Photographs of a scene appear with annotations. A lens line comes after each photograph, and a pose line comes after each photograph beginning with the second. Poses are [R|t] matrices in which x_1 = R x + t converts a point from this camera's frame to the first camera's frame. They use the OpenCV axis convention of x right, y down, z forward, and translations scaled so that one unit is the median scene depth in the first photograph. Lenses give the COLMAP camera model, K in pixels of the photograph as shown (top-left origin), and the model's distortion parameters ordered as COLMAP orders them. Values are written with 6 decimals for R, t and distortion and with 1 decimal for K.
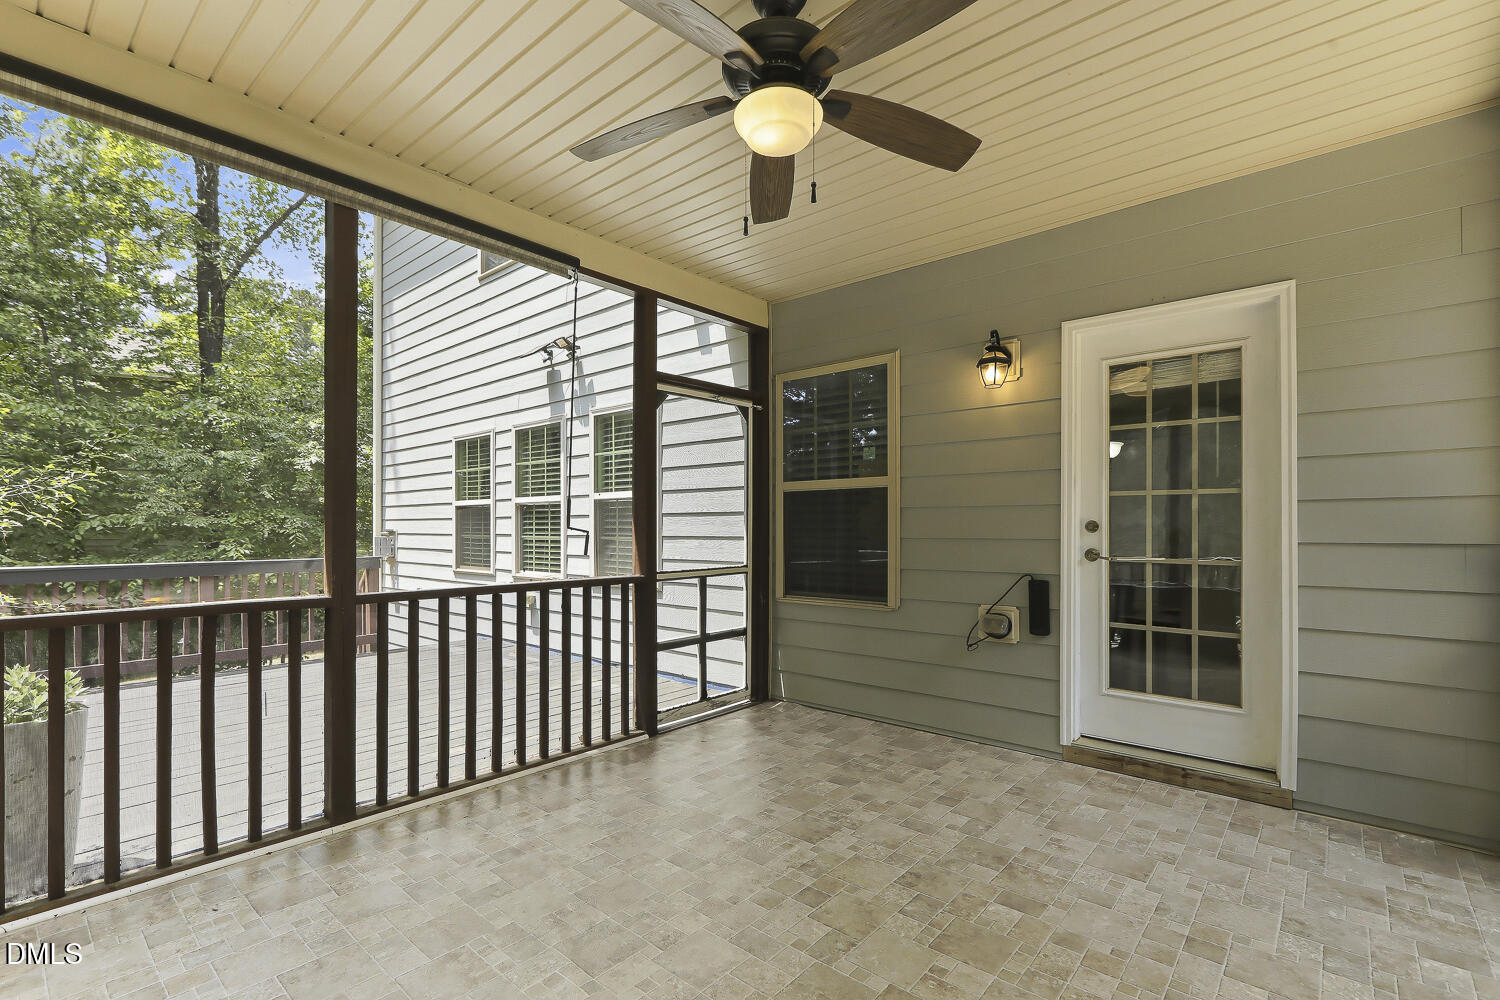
lens RADIAL K [[686.0, 0, 747.8], [0, 686.0, 516.8], [0, 0, 1]] dist [-0.000002, 0.000576]
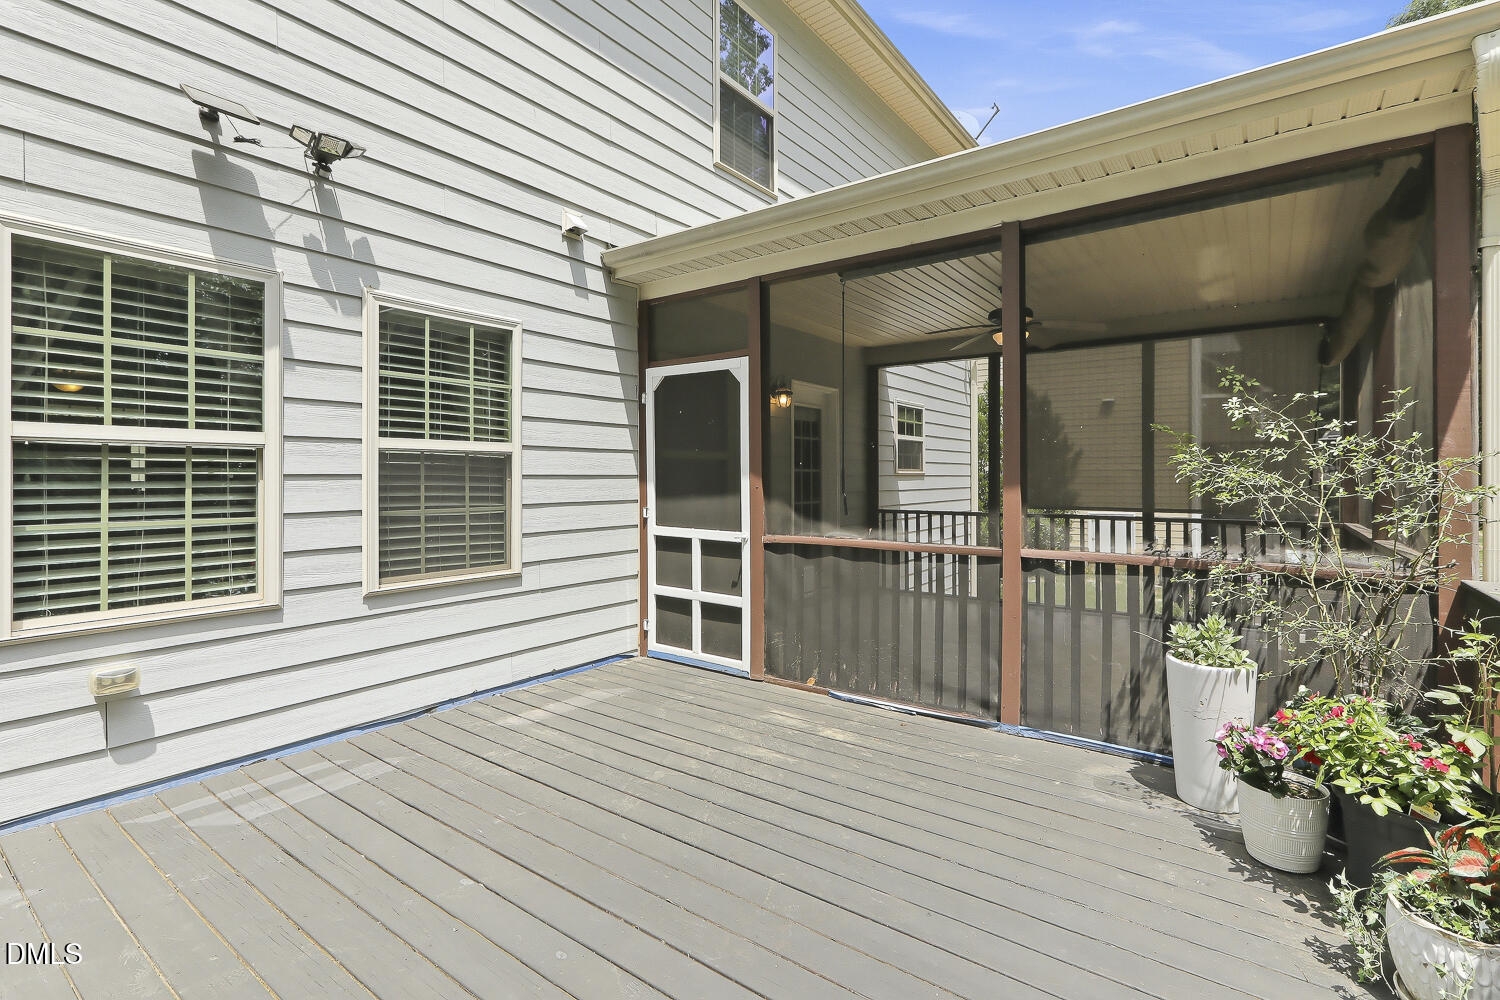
lens RADIAL K [[686.0, 0, 747.8], [0, 686.0, 516.8], [0, 0, 1]] dist [-0.000002, 0.000576]
pose [[-0.078576, -0.041594, 0.996040, -0.900687], [0.002921, 0.999115, 0.041953, 0.010537], [-0.996904, 0.006206, -0.078385, 0.787298]]
